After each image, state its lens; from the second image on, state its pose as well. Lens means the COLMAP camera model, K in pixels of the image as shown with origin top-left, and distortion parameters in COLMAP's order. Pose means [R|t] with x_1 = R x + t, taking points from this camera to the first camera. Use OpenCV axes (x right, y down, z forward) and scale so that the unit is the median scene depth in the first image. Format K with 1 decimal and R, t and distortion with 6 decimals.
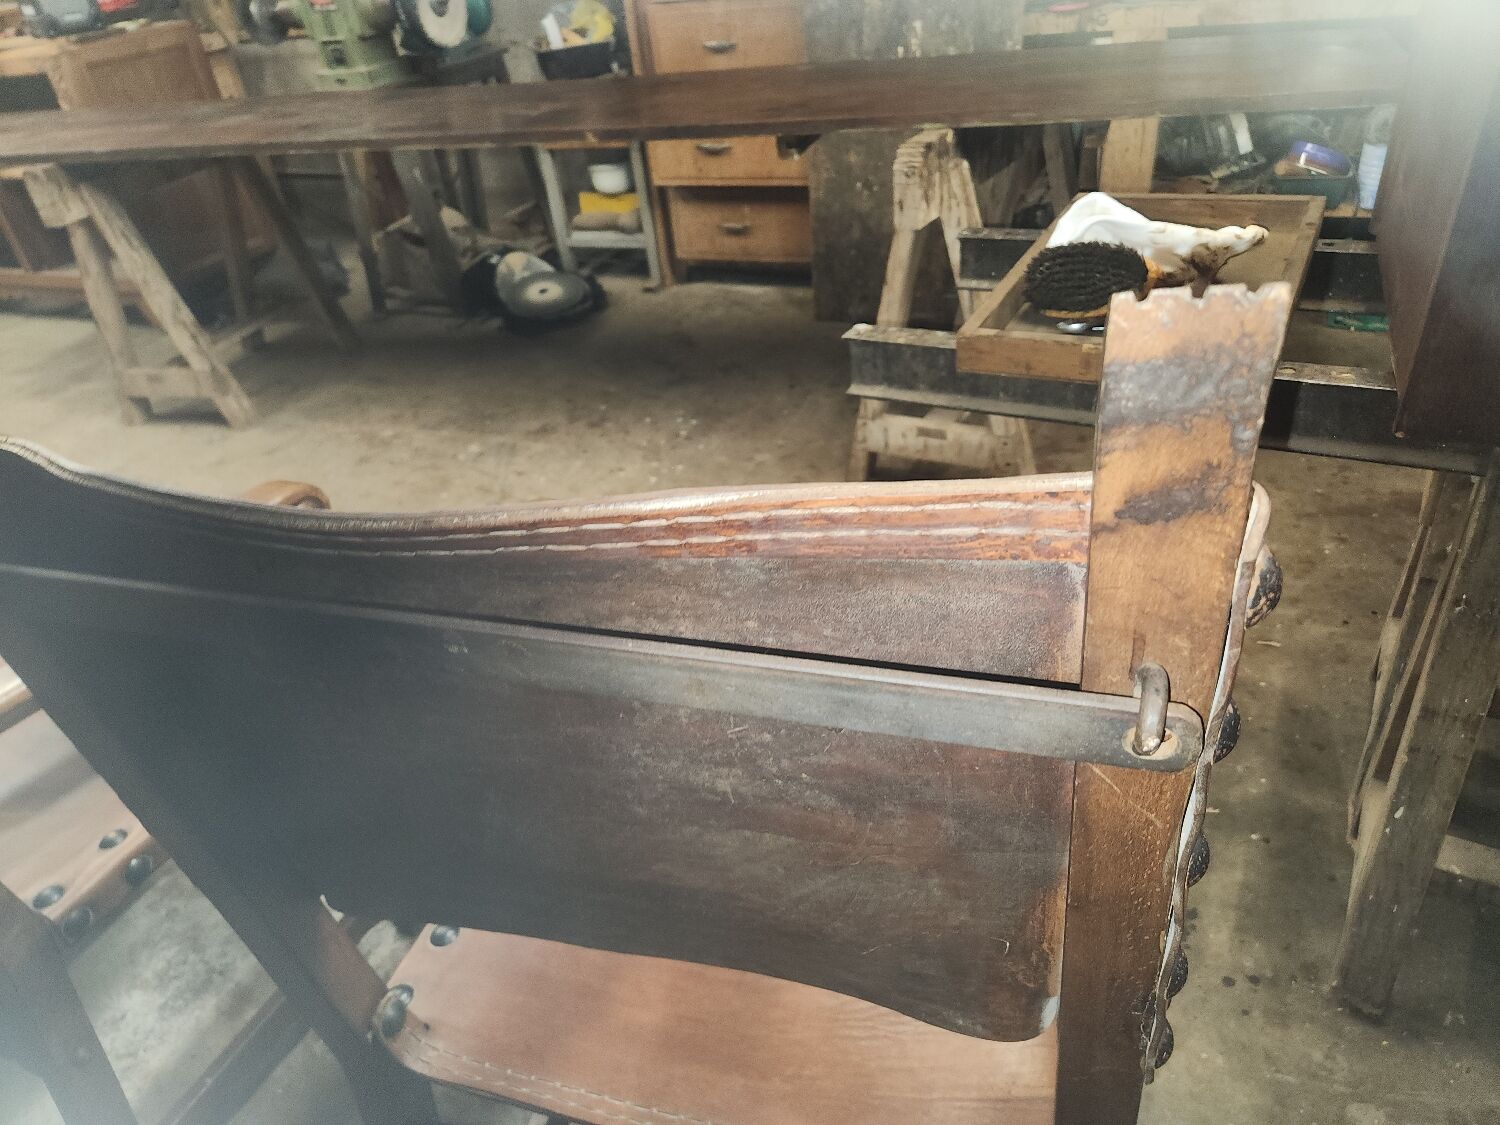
lens RADIAL K [[988.9, 0, 697.3], [0, 988.9, 569.0], [0, 0, 1]] dist [0.082228, -0.073409]
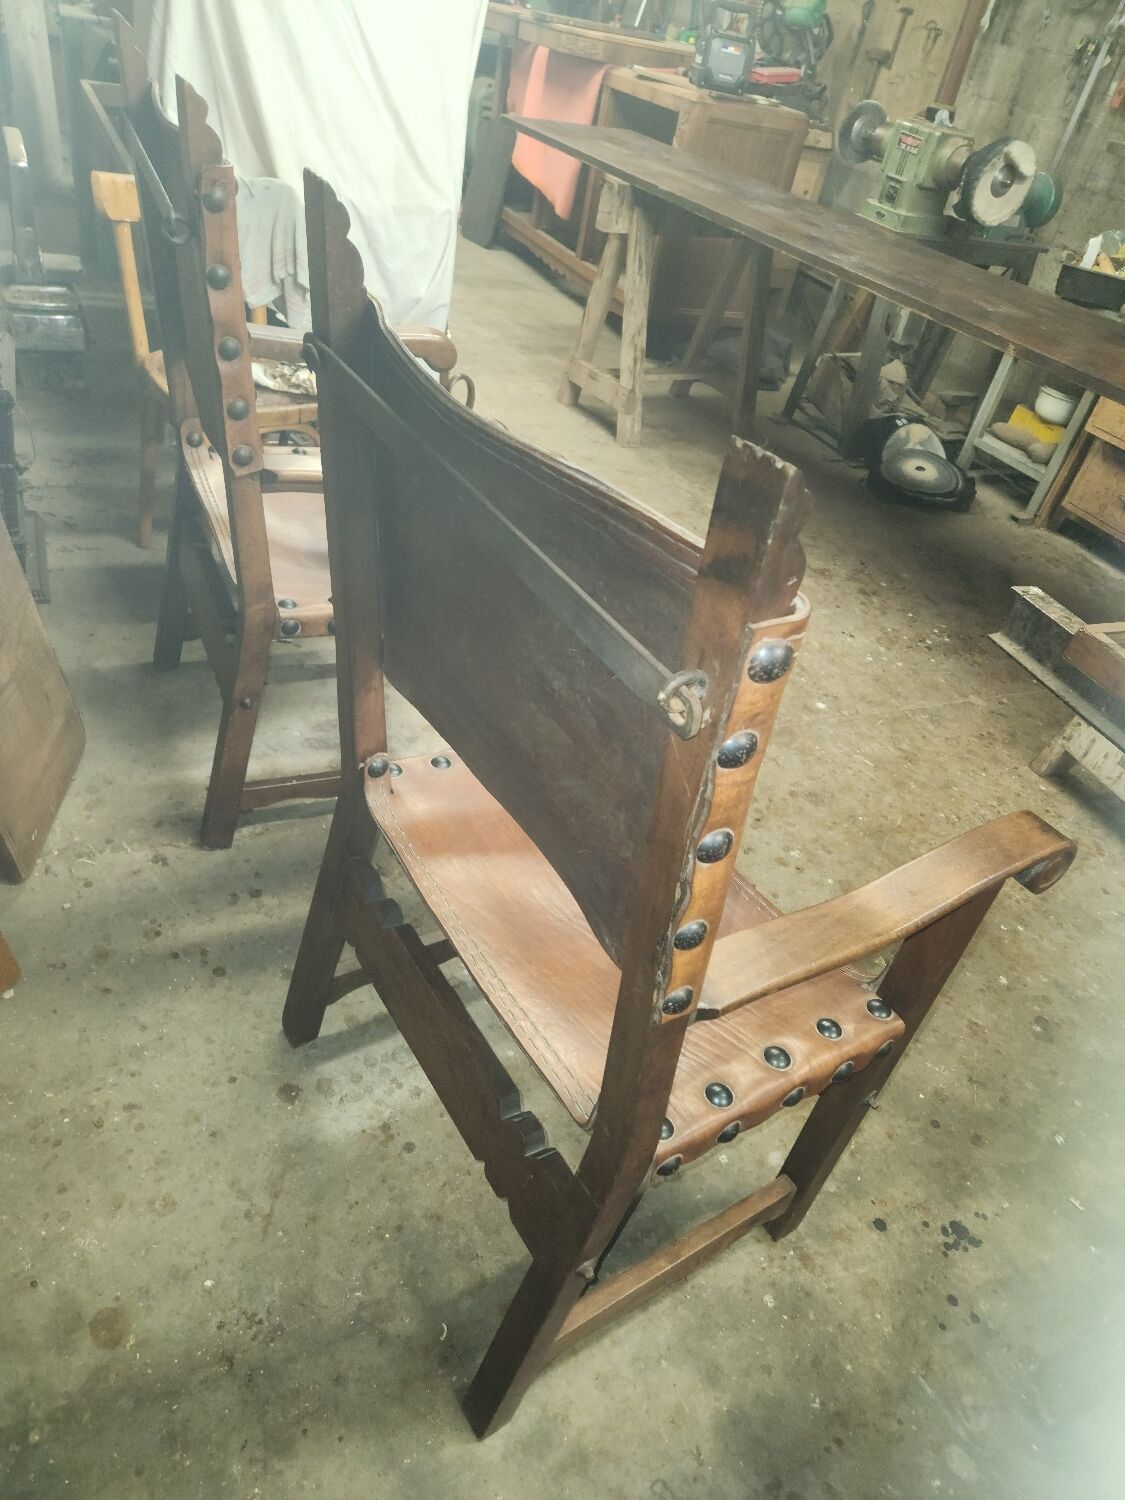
lens RADIAL K [[988.9, 0, 558.7], [0, 988.9, 758.0], [0, 0, 1]] dist [0.082228, -0.073409]
pose [[0.724476, 0.587338, -0.360789, 0.127807], [-0.571404, 0.804474, 0.162228, 0.010064], [0.385528, 0.088626, 0.918430, -0.081346]]
